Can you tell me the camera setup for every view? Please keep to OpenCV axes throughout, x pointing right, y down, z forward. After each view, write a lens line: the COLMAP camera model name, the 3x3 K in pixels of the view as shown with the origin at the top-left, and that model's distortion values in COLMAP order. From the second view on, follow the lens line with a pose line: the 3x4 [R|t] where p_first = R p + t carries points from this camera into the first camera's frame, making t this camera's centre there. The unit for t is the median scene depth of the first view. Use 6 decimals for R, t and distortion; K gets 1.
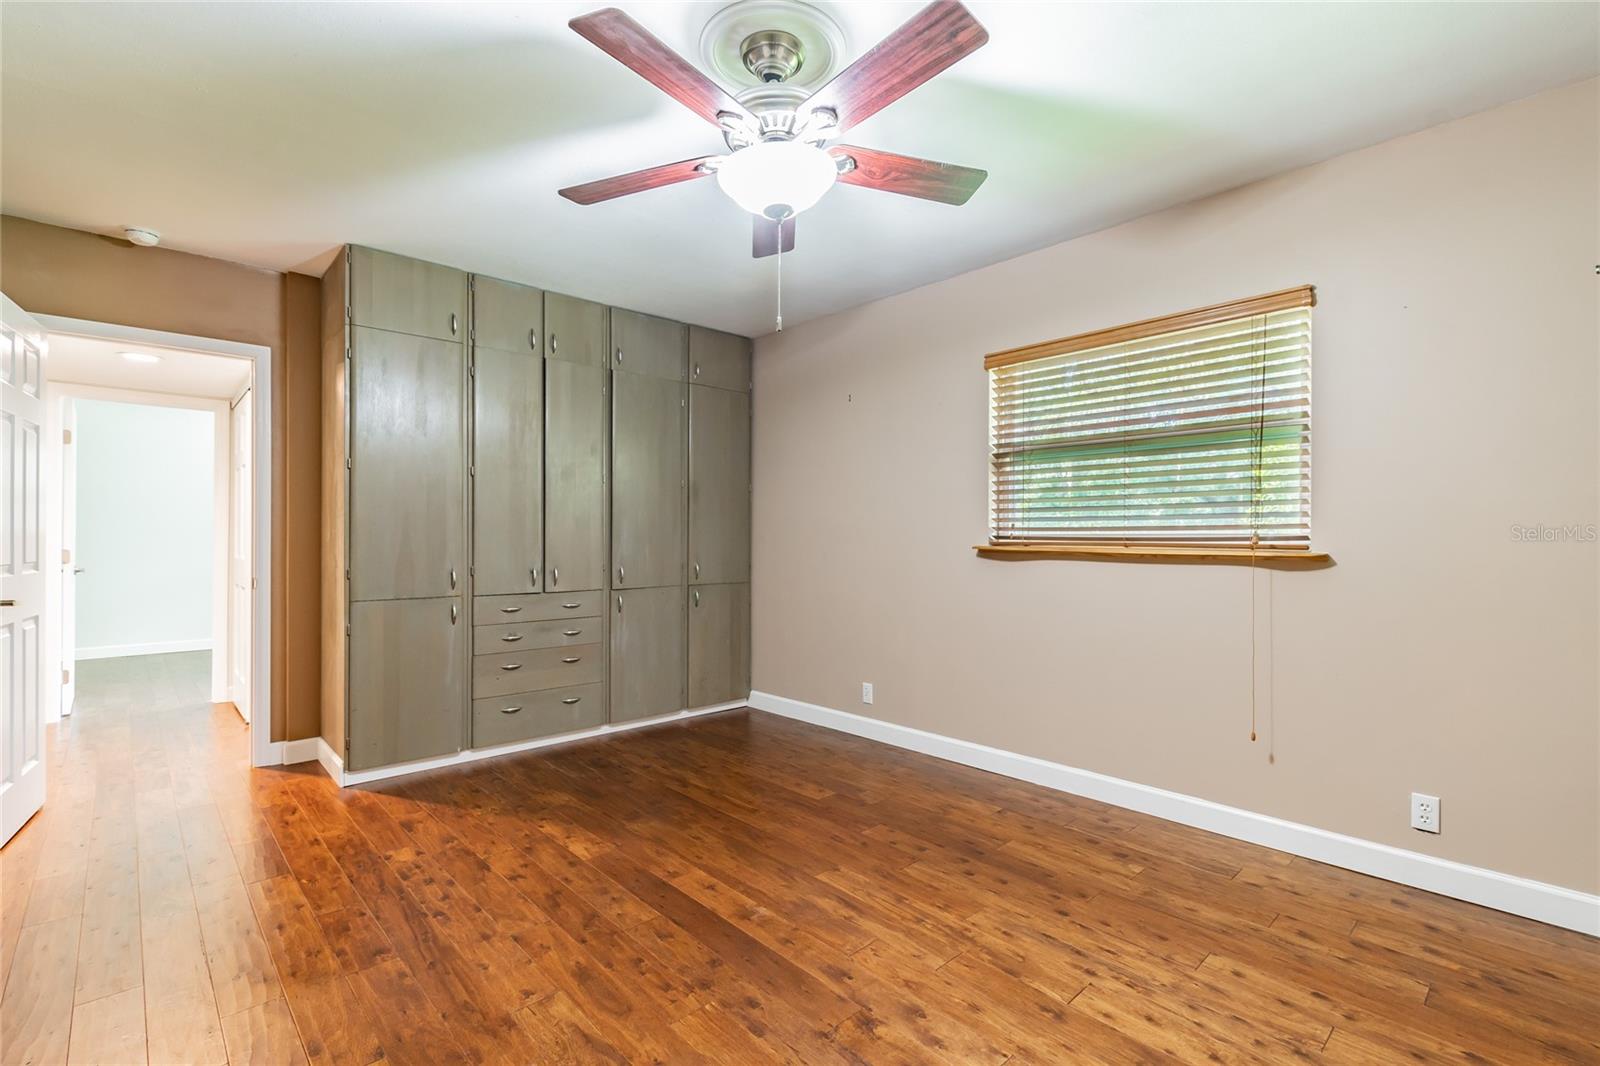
lens RADIAL K [[722.5, 0, 805.7], [0, 722.5, 534.9], [0, 0, 1]] dist [0.002083, -0.001955]
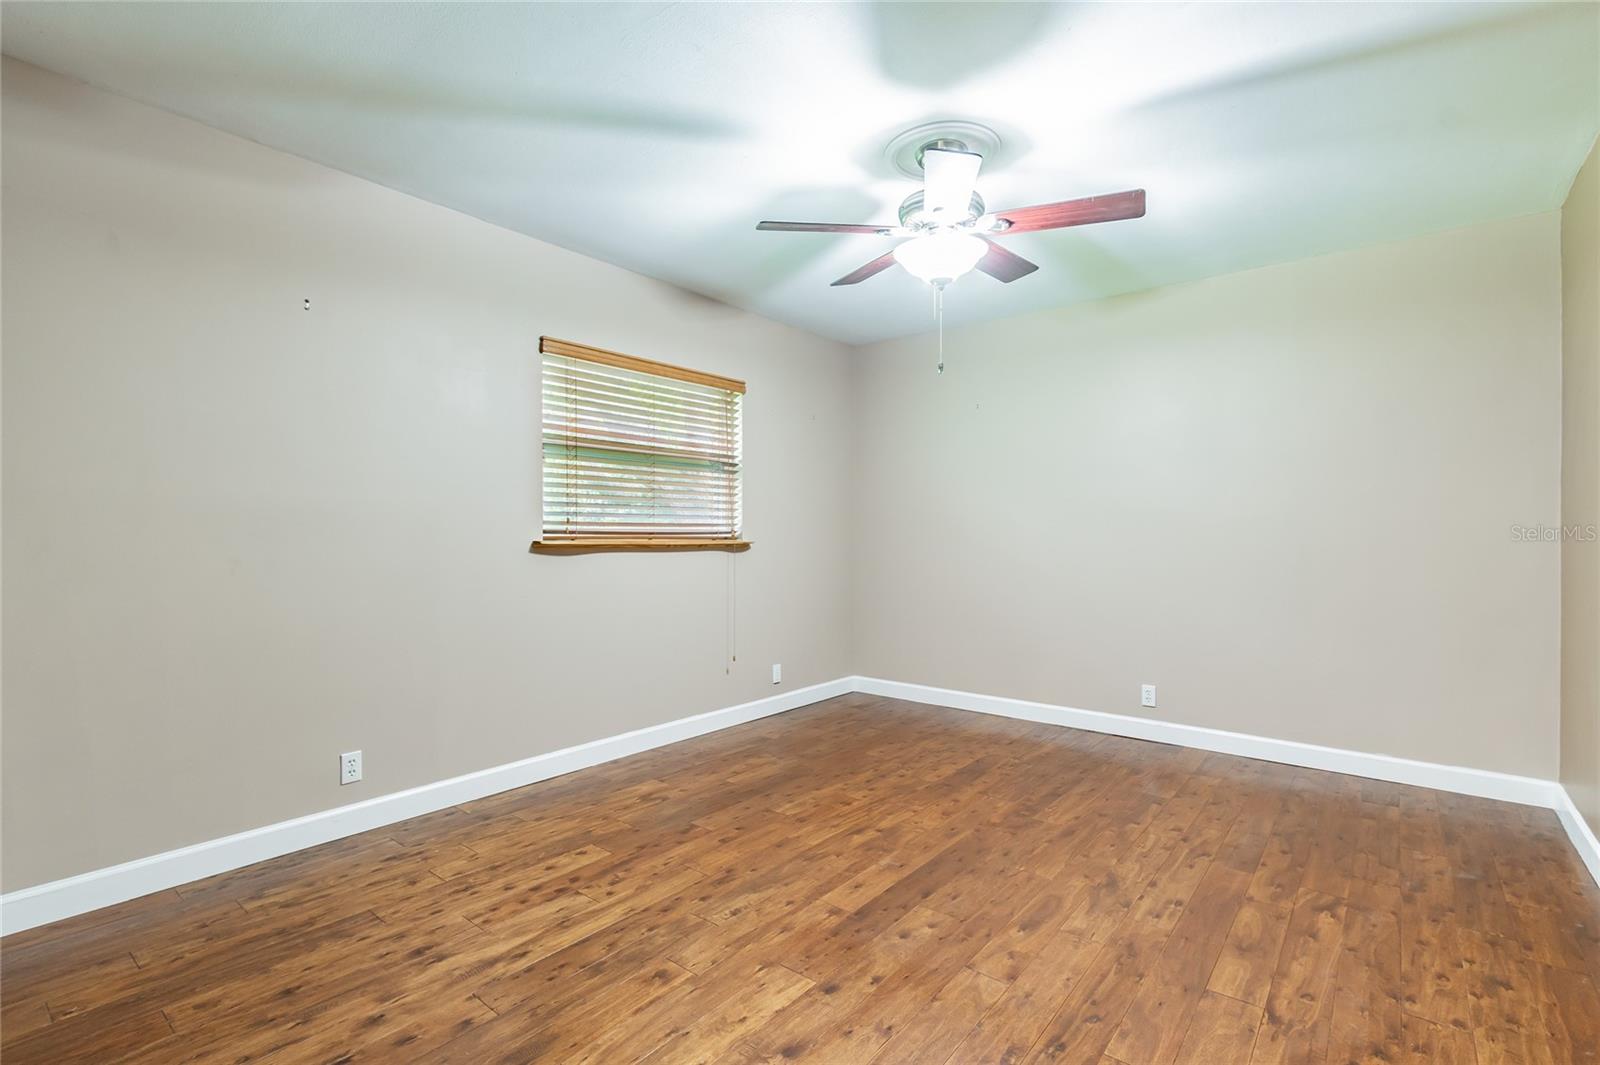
lens RADIAL K [[722.5, 0, 804.3], [0, 722.5, 533.4], [0, 0, 1]] dist [0.002083, -0.001955]
pose [[-0.125831, -0.001580, 0.992050, -0.940056], [-0.006523, 0.999978, 0.000765, 0.004326], [-0.992030, -0.006375, -0.125838, 1.023970]]
